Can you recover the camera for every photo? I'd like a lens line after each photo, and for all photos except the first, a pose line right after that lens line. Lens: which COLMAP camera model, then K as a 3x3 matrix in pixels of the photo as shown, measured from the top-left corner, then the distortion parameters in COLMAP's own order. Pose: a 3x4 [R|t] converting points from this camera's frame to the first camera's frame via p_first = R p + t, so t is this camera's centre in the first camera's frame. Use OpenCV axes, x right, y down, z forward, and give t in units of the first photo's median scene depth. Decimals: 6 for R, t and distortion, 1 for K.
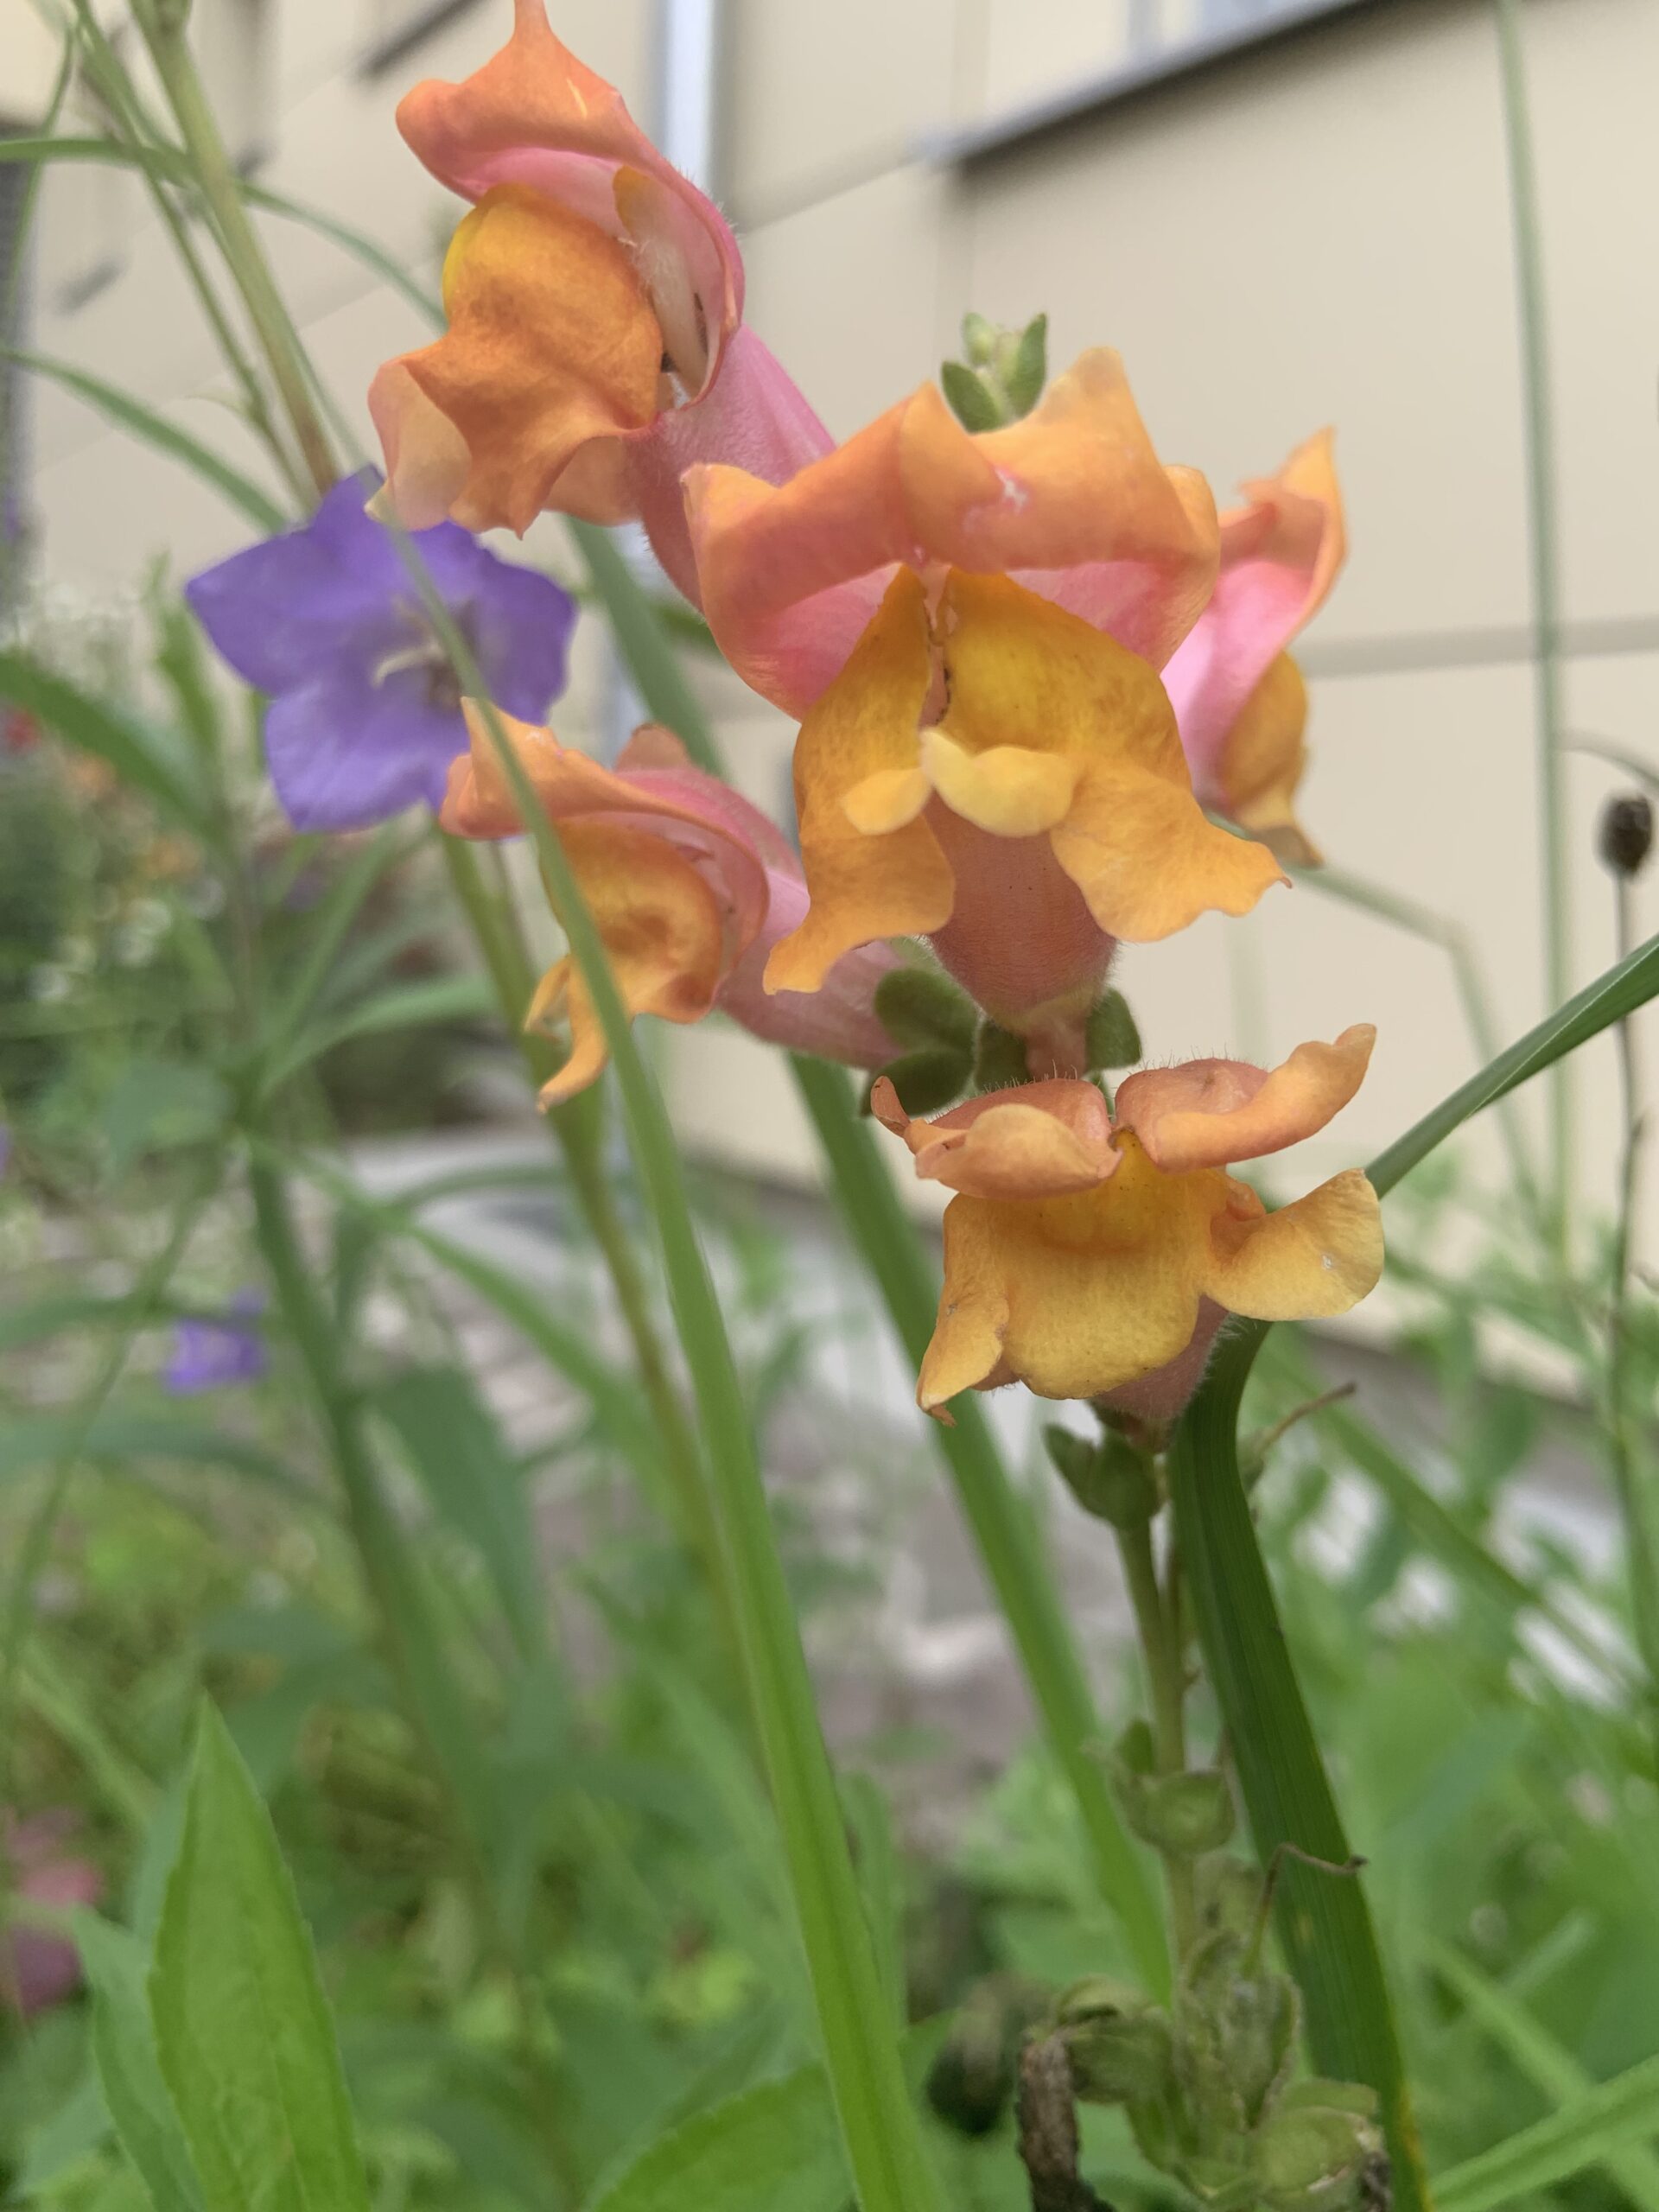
lens RADIAL K [[1669.4, 0, 827.4], [0, 1669.4, 1114.7], [0, 0, 1]] dist [-0.004911, -0.006346]
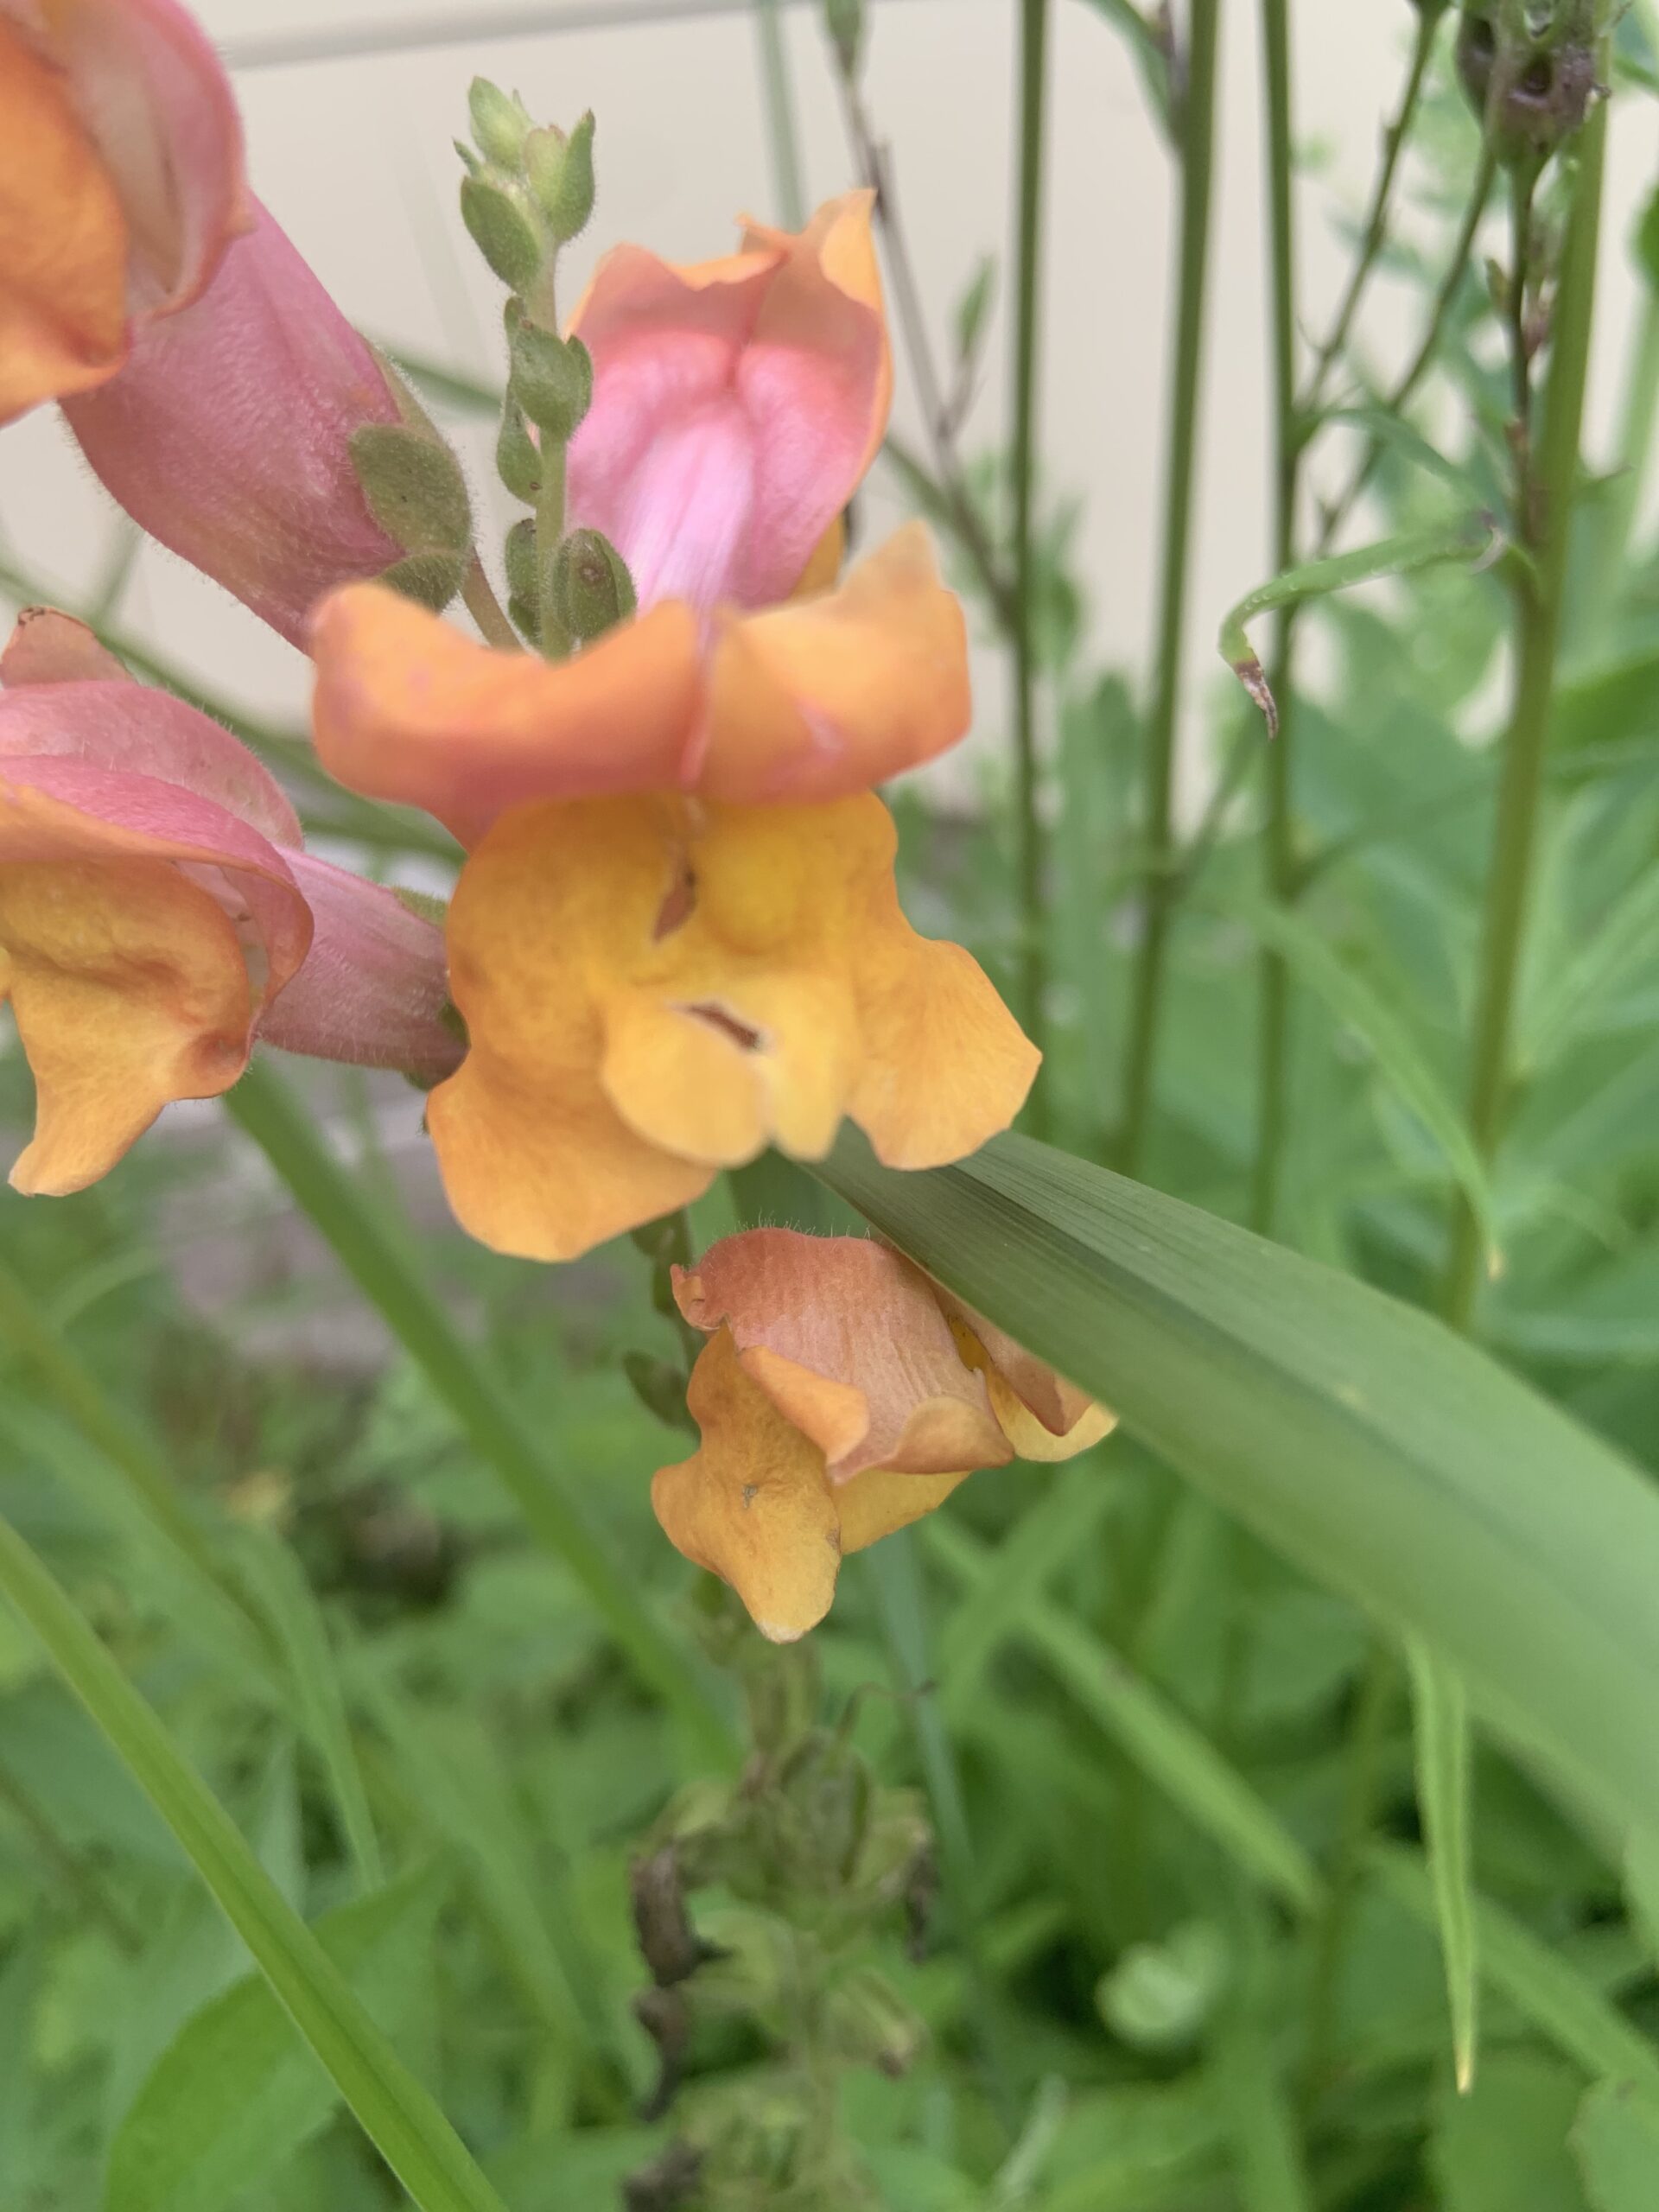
lens RADIAL K [[1669.4, 0, 841.3], [0, 1669.4, 1098.4], [0, 0, 1]] dist [-0.004911, -0.006346]
pose [[0.885016, -0.164232, 0.435631, -0.170097], [0.006295, 0.939849, 0.341532, -0.320116], [-0.465518, -0.299519, 0.832815, 0.192689]]
